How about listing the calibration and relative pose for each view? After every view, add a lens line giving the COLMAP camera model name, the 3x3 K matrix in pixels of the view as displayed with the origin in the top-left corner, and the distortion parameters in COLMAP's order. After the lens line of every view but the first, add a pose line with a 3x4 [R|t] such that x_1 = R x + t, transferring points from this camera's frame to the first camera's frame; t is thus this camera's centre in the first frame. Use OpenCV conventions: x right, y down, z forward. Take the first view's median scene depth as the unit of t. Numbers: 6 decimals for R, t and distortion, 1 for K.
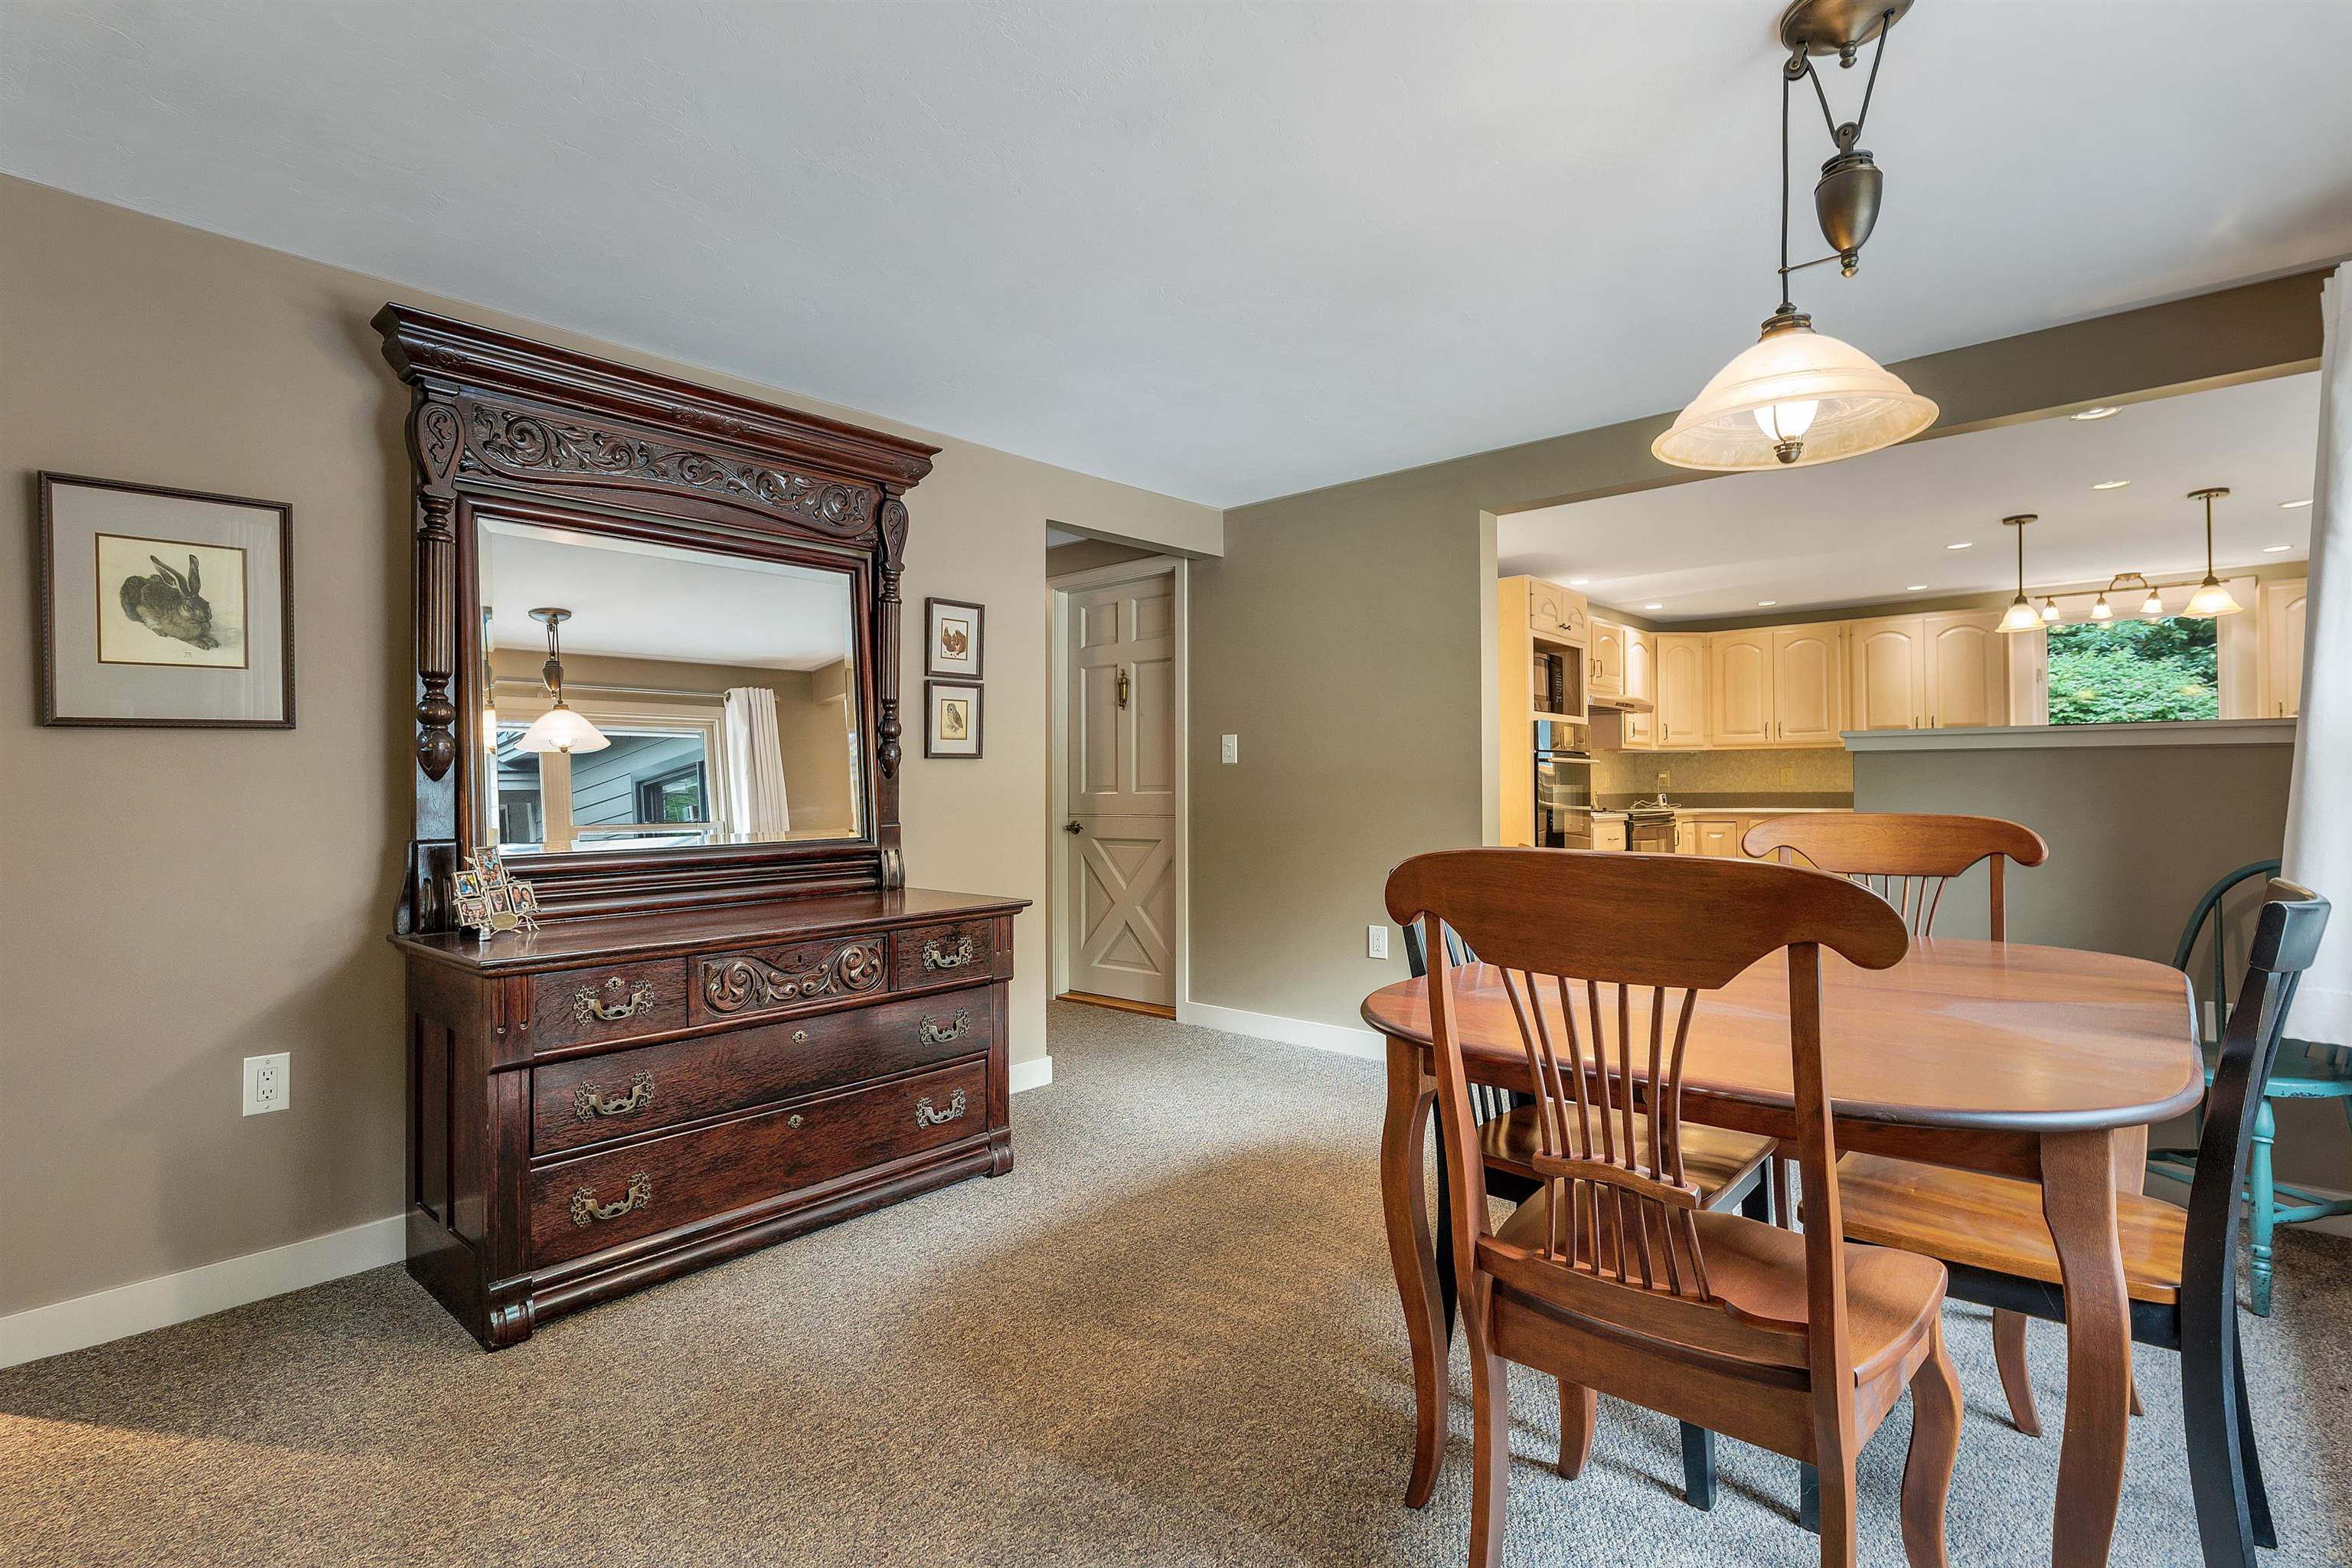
lens RADIAL K [[1152.5, 0, 1192.7], [0, 1152.5, 789.9], [0, 0, 1]] dist [0.004370, 0.000994]
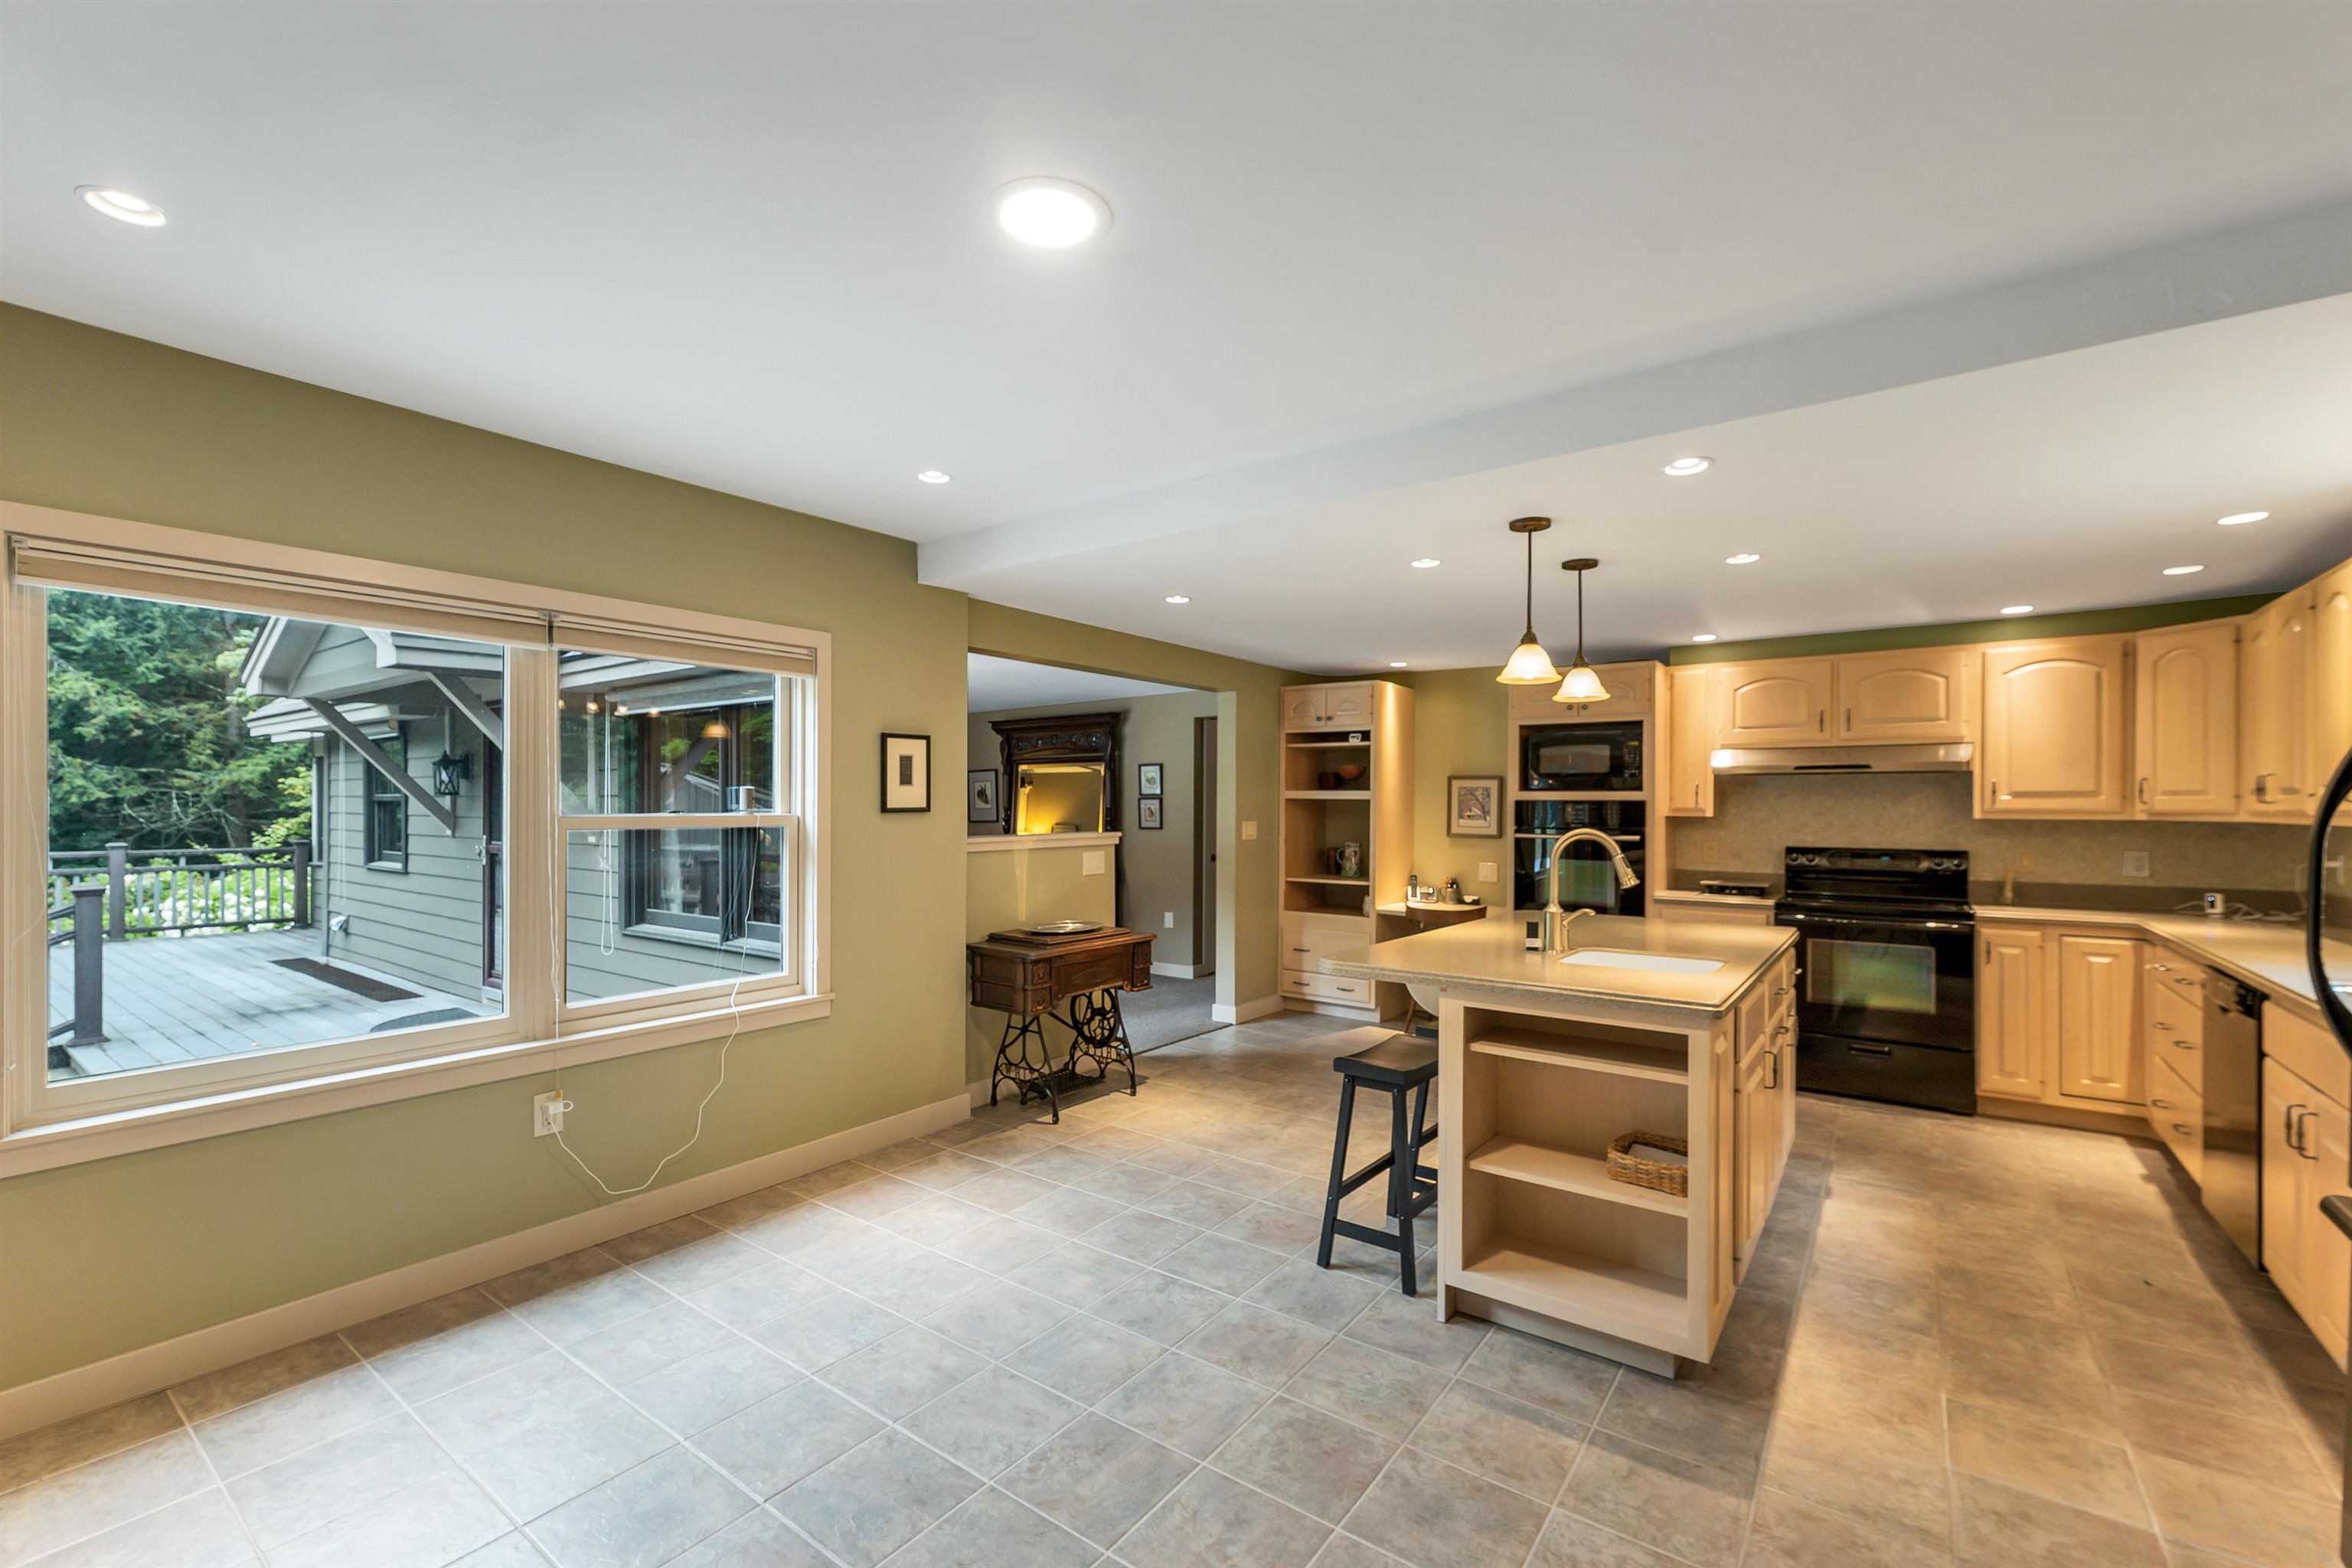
lens RADIAL K [[983.4, 0, 1166.3], [0, 983.4, 807.1], [0, 0, 1]] dist [0.006888, -0.000923]
pose [[0.080897, 0.006387, -0.996702, 1.080072], [-0.002460, 0.999978, 0.006208, -0.051590], [0.996719, 0.001949, 0.080911, 0.514629]]
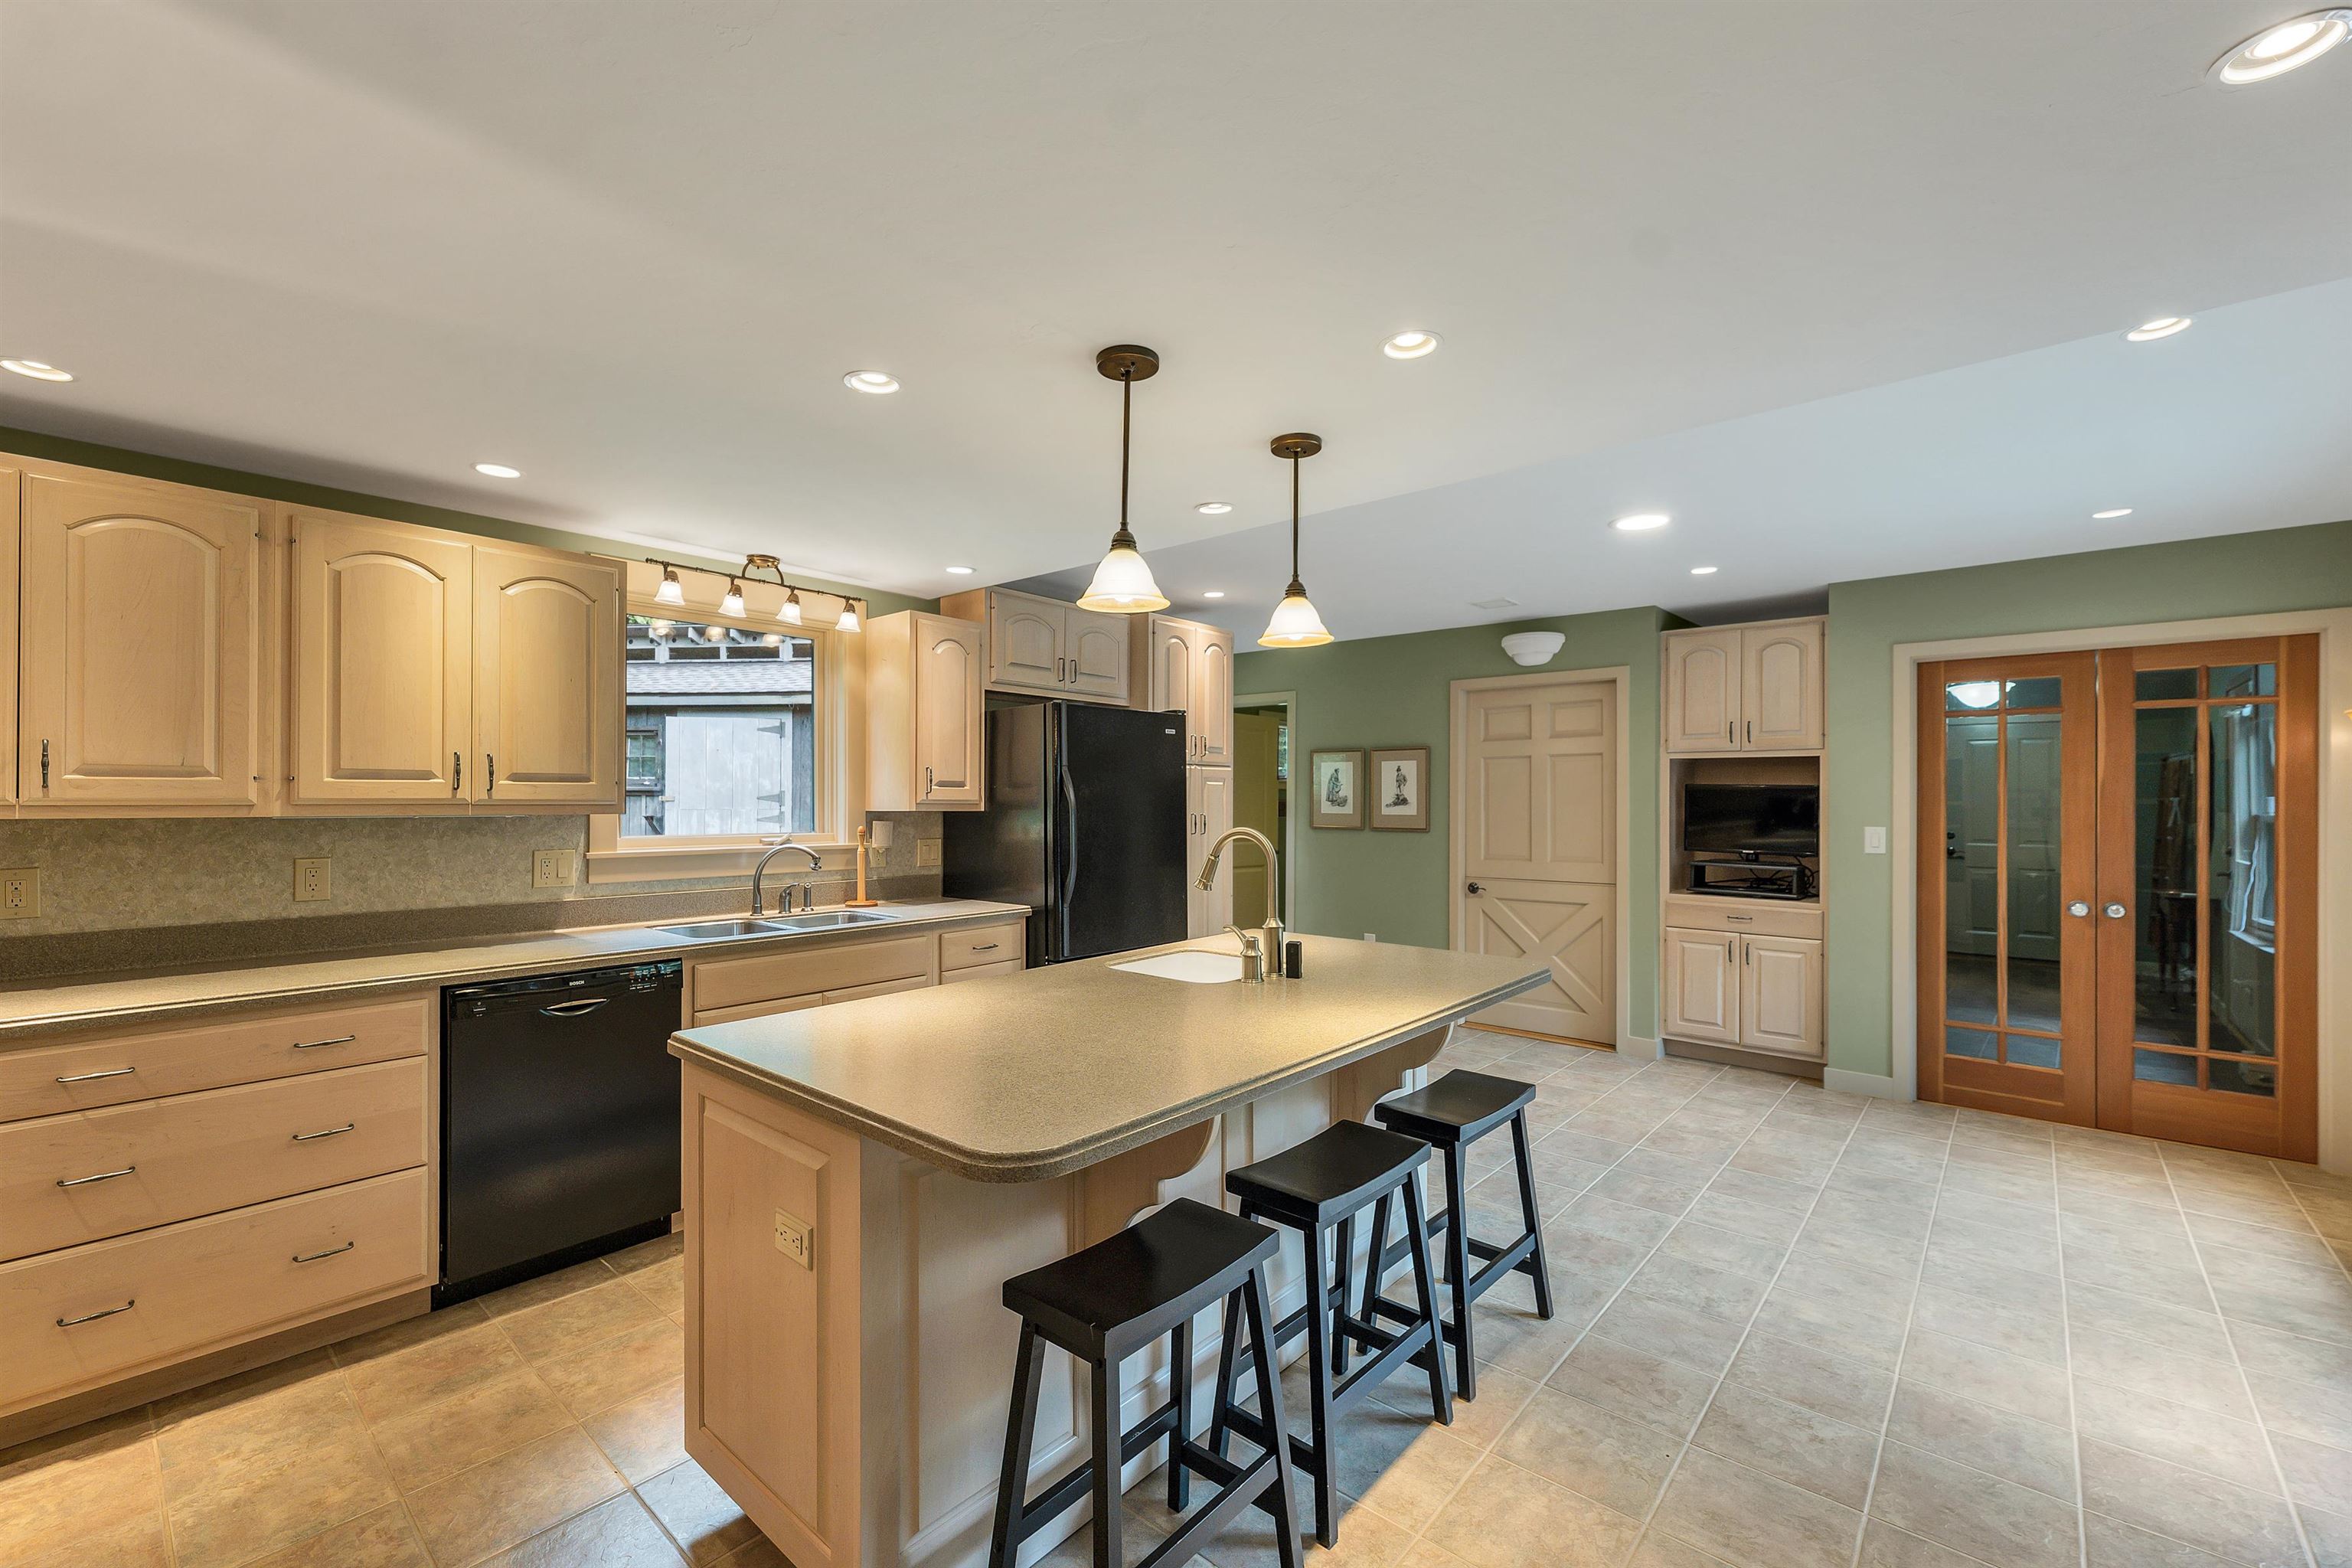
lens RADIAL K [[983.4, 0, 1149.9], [0, 983.4, 797.6], [0, 0, 1]] dist [0.006888, -0.000923]
pose [[0.008644, 0.006592, 0.999941, 0.253966], [-0.006073, 0.999960, -0.006540, -0.048483], [-0.999944, -0.006016, 0.008684, 0.776043]]
